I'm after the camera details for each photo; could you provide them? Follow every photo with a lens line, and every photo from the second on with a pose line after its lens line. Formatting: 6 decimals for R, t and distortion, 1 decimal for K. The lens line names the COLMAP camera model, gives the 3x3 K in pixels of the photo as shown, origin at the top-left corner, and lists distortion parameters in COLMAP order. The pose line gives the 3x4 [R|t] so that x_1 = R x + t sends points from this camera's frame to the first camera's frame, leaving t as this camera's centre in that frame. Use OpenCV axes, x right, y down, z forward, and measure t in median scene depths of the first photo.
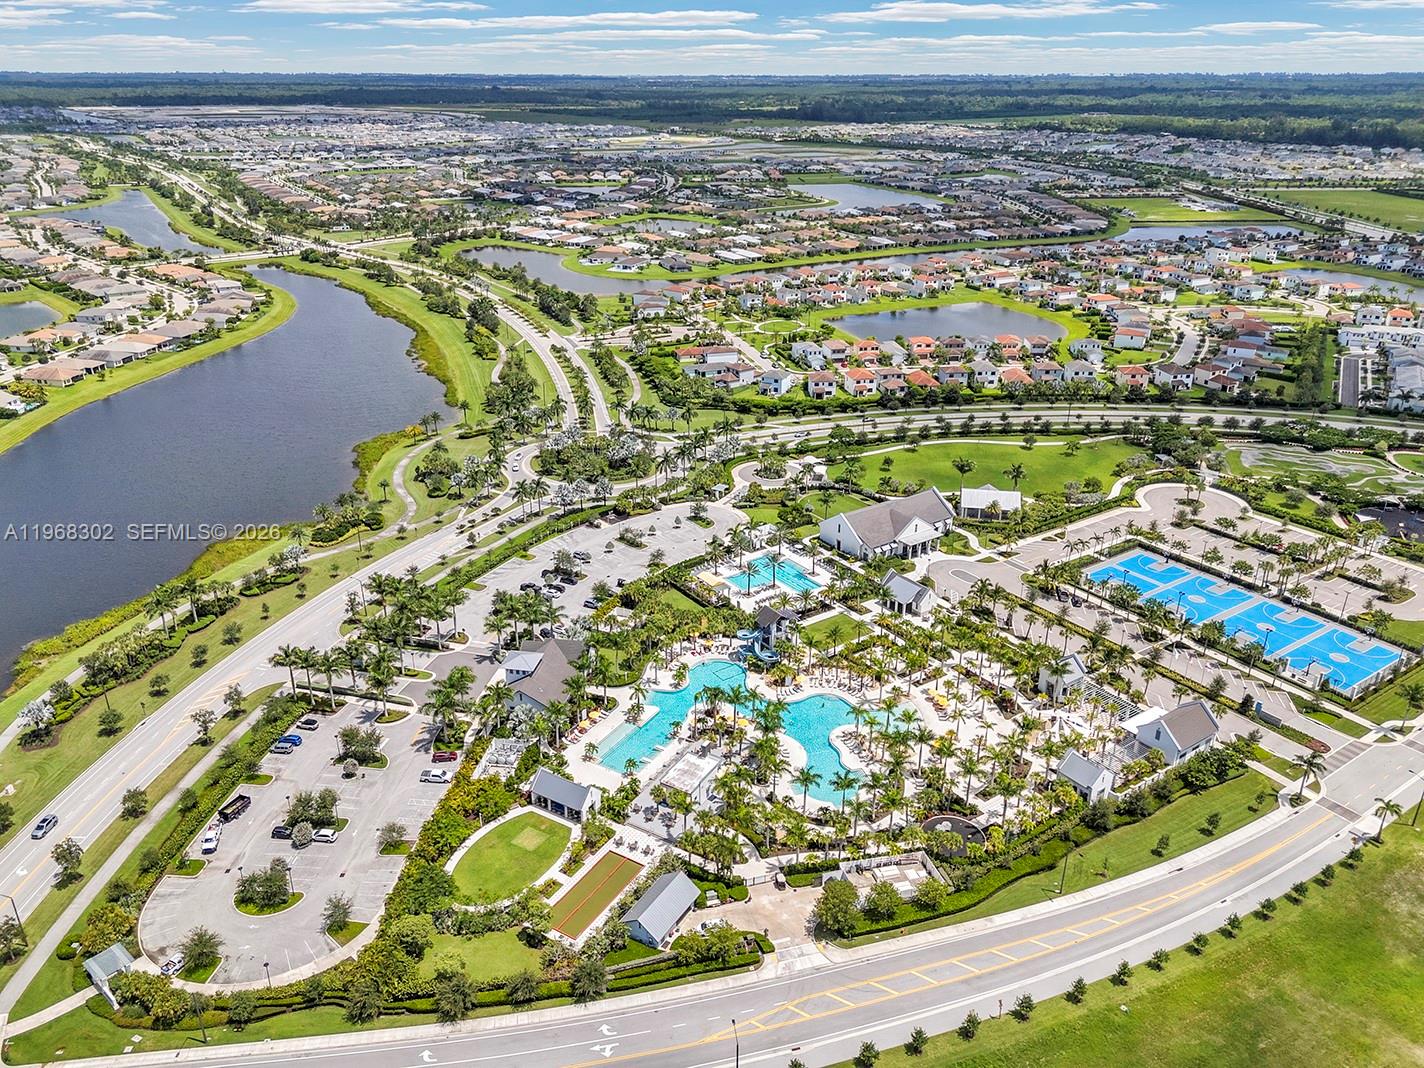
lens RADIAL K [[1048.5, 0, 712.0], [0, 1048.5, 534.0], [0, 0, 1]] dist [0.057296, -0.045253]
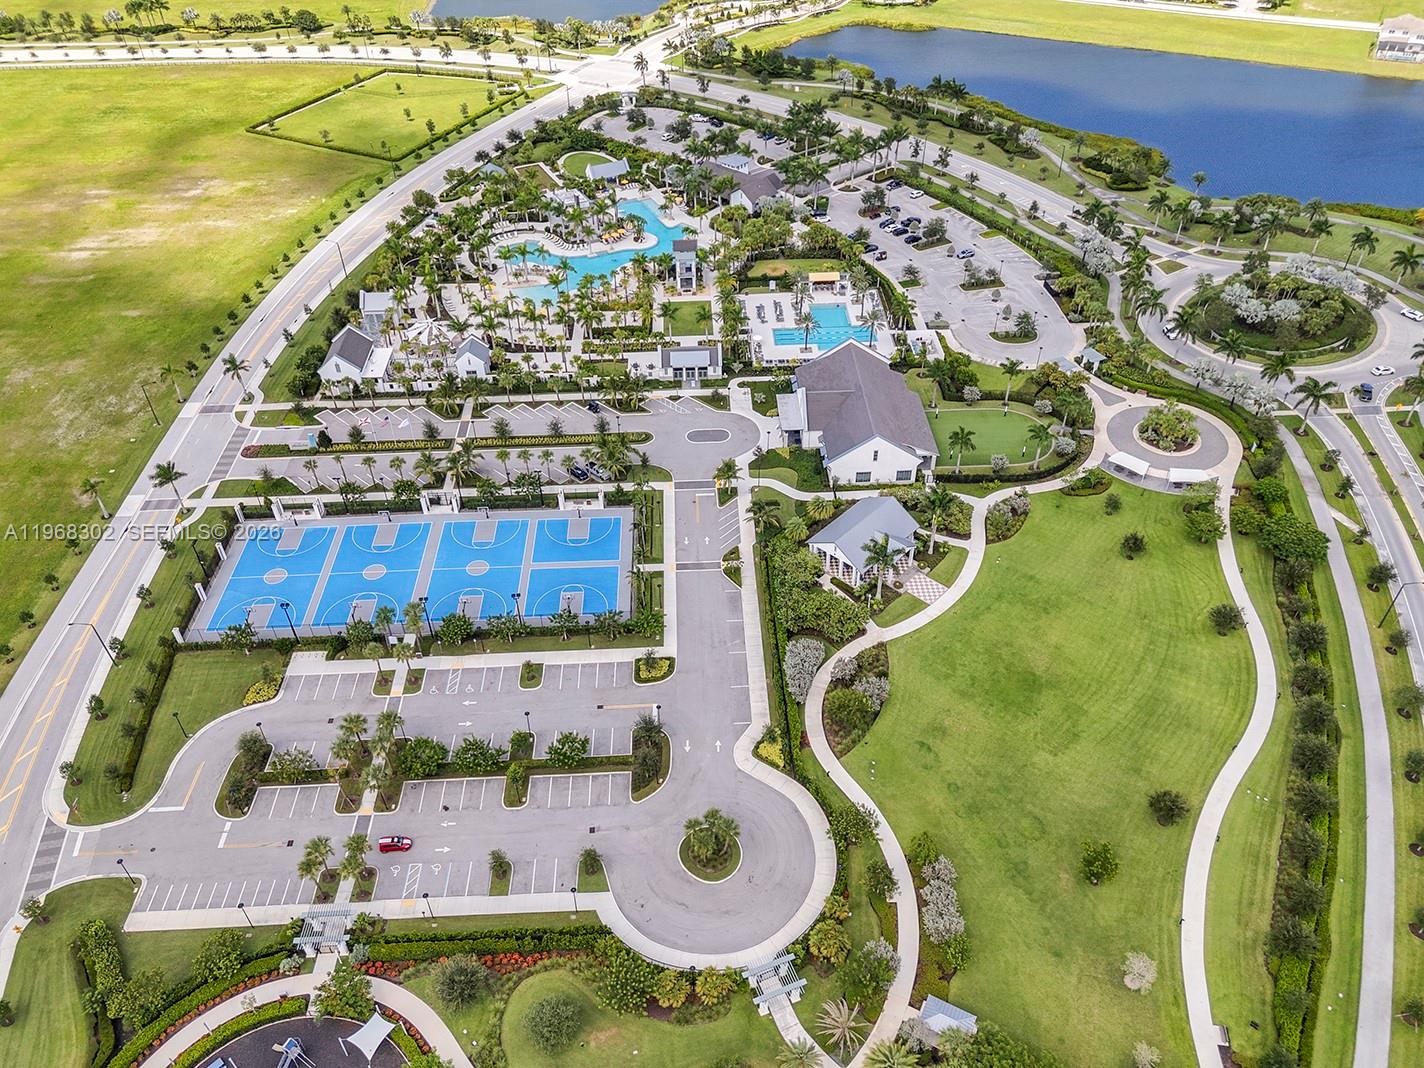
lens RADIAL K [[1048.5, 0, 712.0], [0, 1048.5, 534.0], [0, 0, 1]] dist [0.057296, -0.045253]
pose [[-0.540944, 0.550134, -0.636186, 0.581868], [-0.324515, 0.561317, 0.761324, -0.383199], [0.775932, 0.618285, -0.125114, 0.865641]]
